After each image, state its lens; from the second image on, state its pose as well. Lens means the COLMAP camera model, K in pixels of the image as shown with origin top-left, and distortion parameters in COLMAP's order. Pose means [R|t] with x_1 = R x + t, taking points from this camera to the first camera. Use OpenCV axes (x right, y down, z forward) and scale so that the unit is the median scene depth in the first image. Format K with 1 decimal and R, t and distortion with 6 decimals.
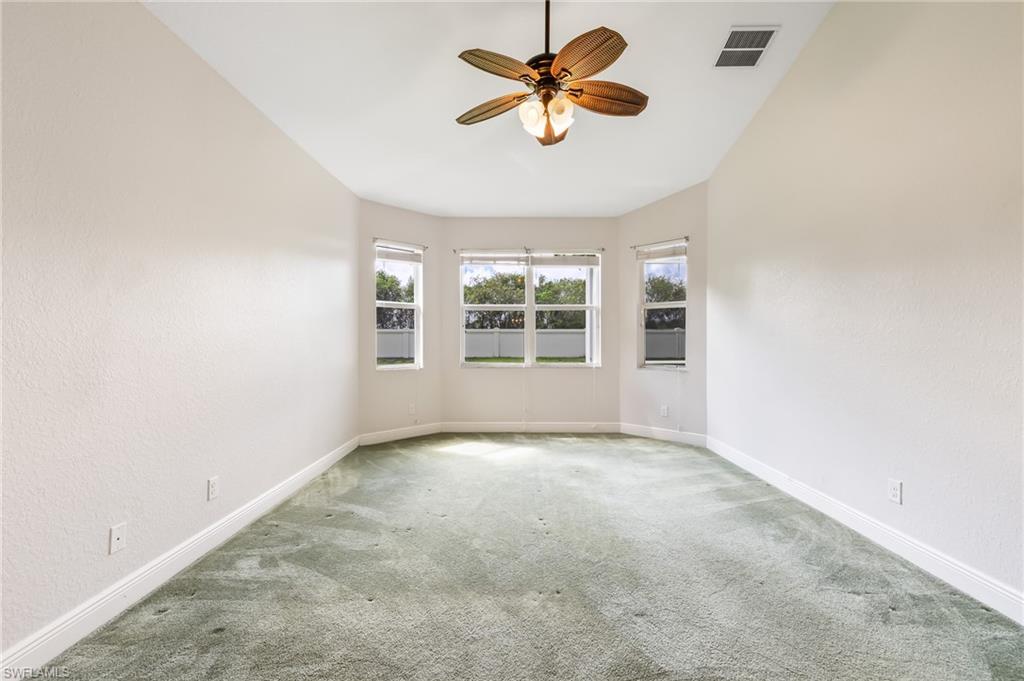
lens RADIAL K [[426.3, 0, 507.5], [0, 426.3, 340.5], [0, 0, 1]] dist [0.000722, -0.000275]
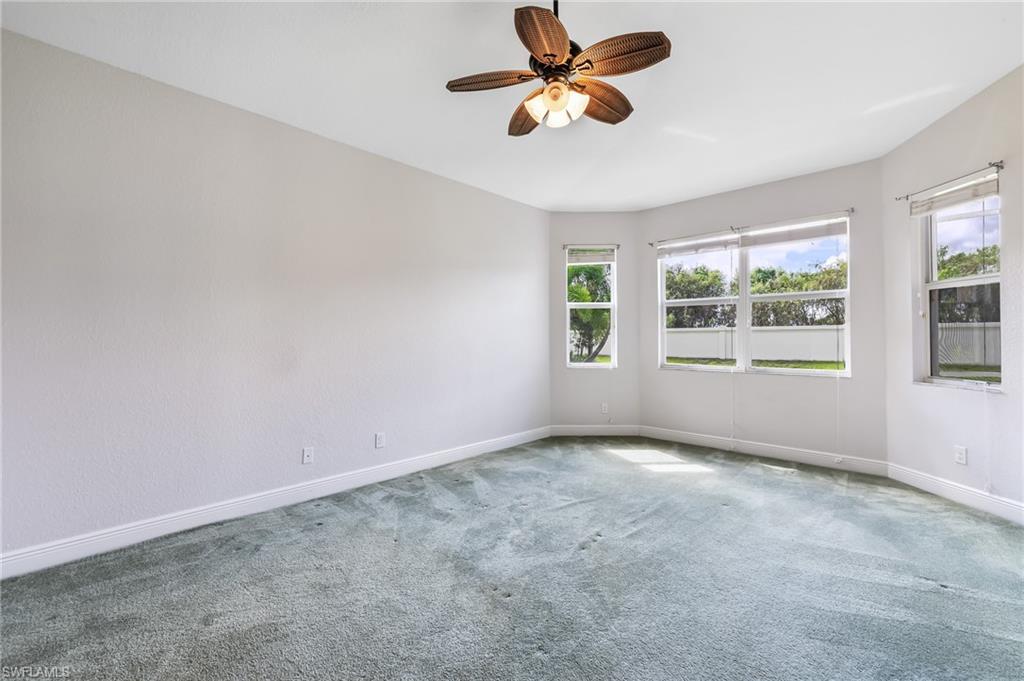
lens RADIAL K [[426.3, 0, 509.3], [0, 426.3, 337.7], [0, 0, 1]] dist [0.000722, -0.000275]
pose [[0.733264, -0.003564, -0.679935, 0.312795], [0.000177, 0.999987, -0.005050, 0.000257], [0.679944, 0.003583, 0.733255, 0.110683]]
